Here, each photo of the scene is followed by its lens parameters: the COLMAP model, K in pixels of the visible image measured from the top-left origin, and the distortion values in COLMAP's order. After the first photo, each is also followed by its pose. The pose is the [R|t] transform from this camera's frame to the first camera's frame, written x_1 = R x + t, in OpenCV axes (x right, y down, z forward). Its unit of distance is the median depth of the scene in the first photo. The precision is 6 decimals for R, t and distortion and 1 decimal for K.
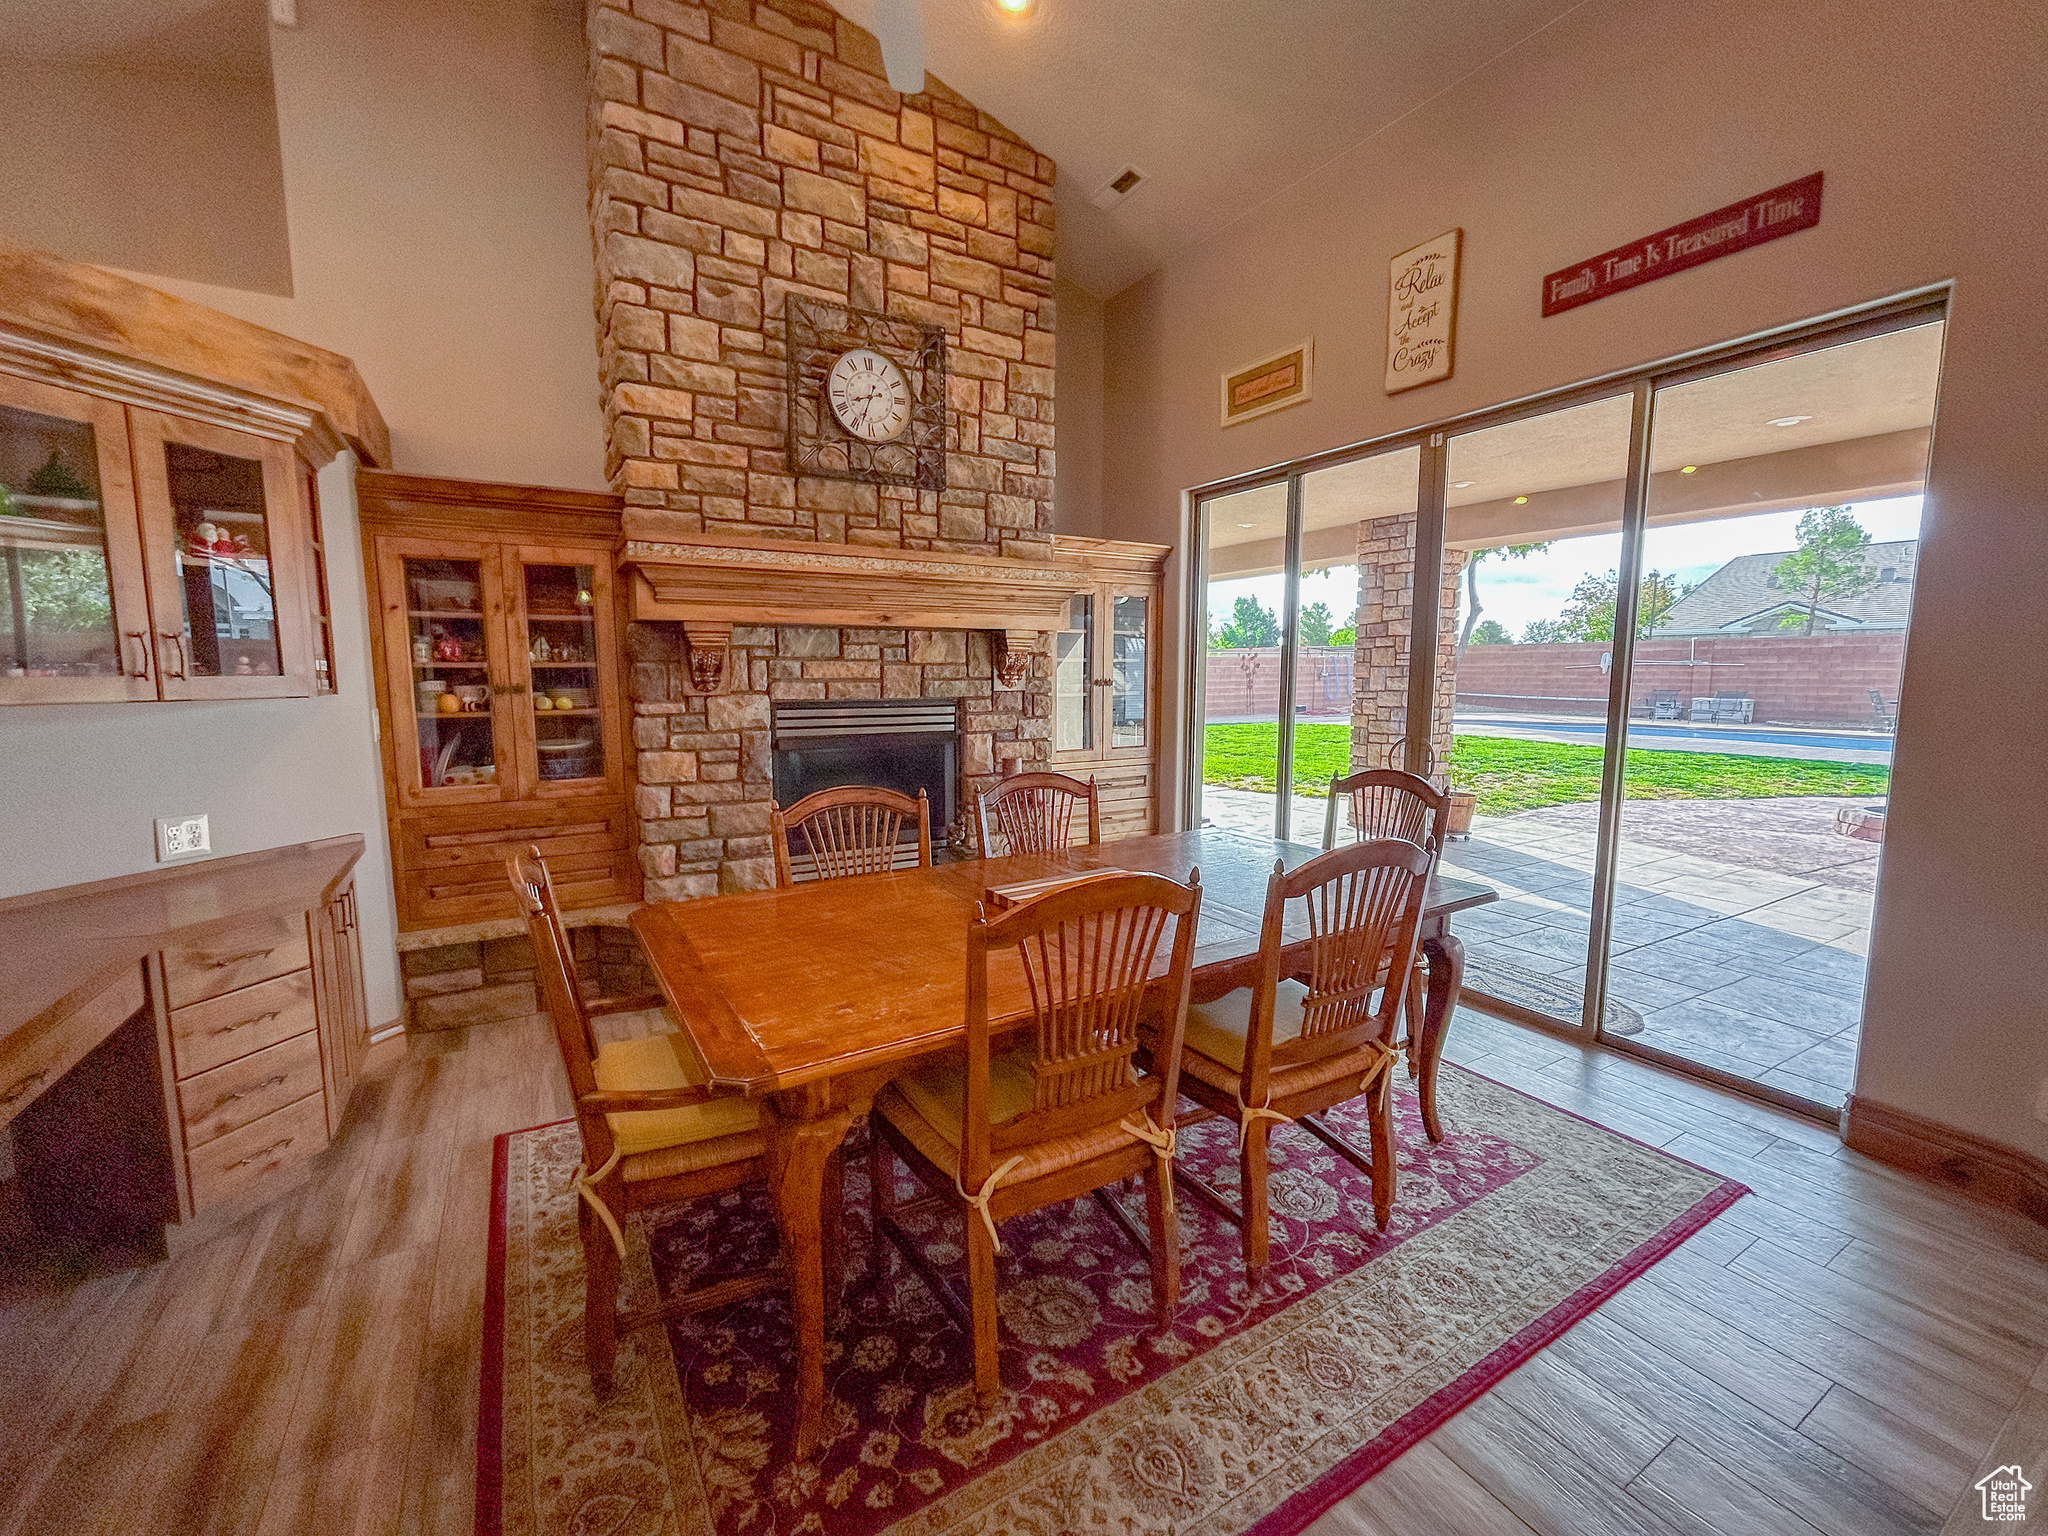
lens RADIAL K [[841.6, 0, 1021.0], [0, 841.6, 763.5], [0, 0, 1]] dist [-0.005954, 0.003520]
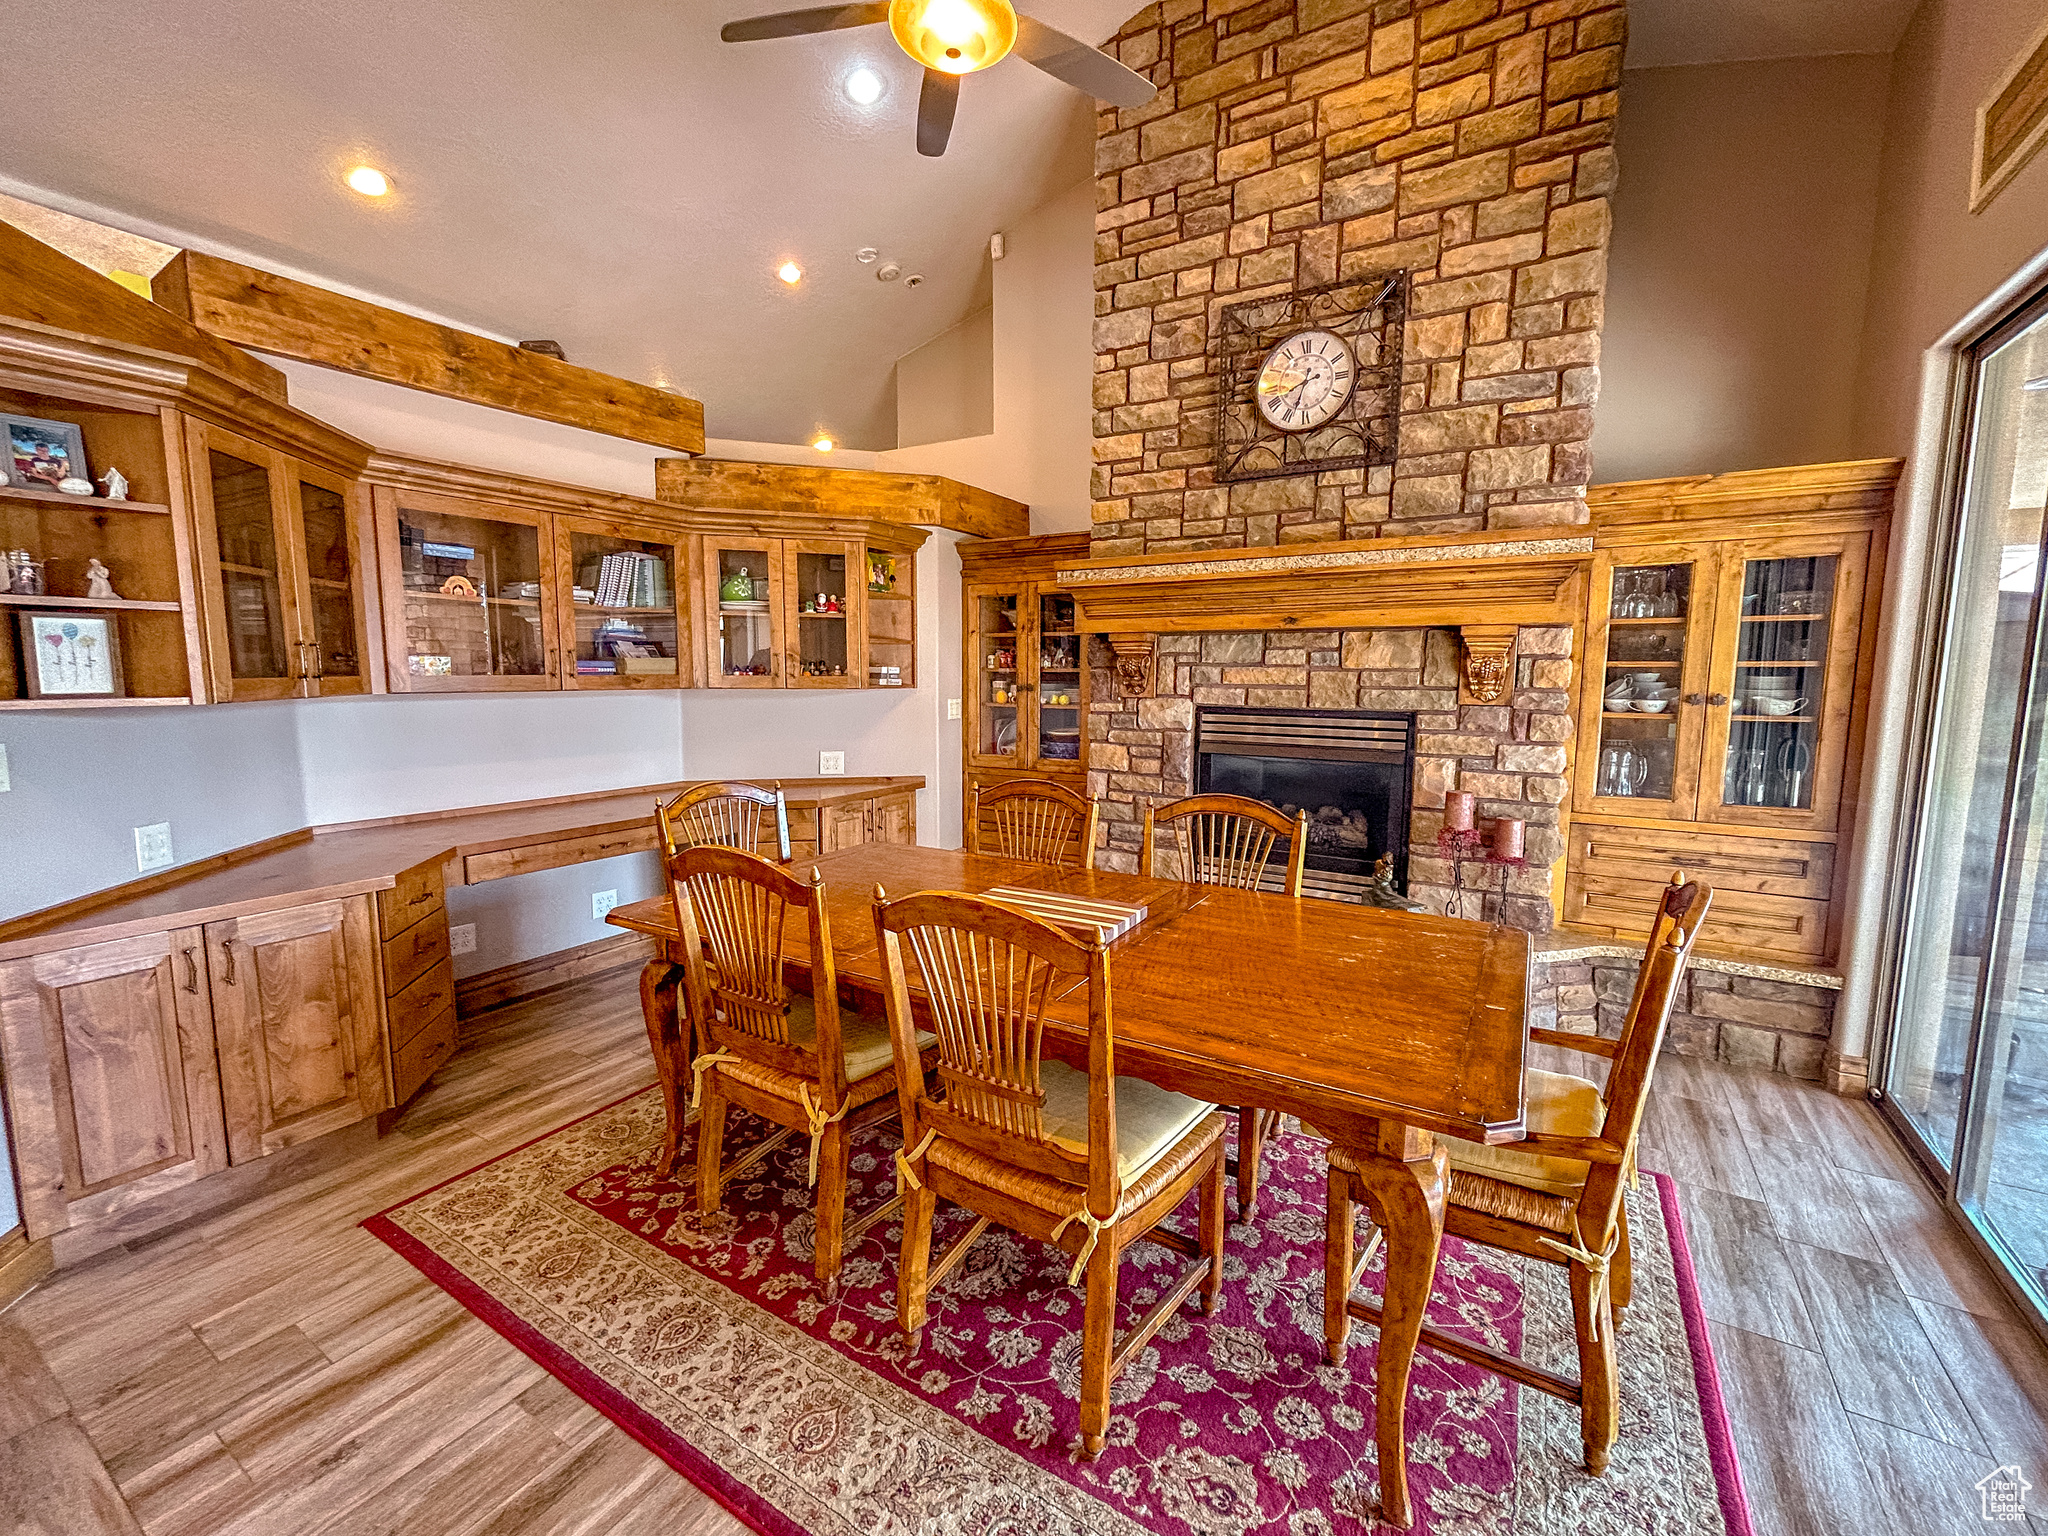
lens RADIAL K [[841.6, 0, 1018.6], [0, 841.6, 765.2], [0, 0, 1]] dist [-0.005954, 0.003520]
pose [[0.468019, 0.100911, -0.877938, 0.535656], [-0.104306, 0.992823, 0.058511, -0.038230], [0.877541, 0.064190, 0.475186, 0.313699]]
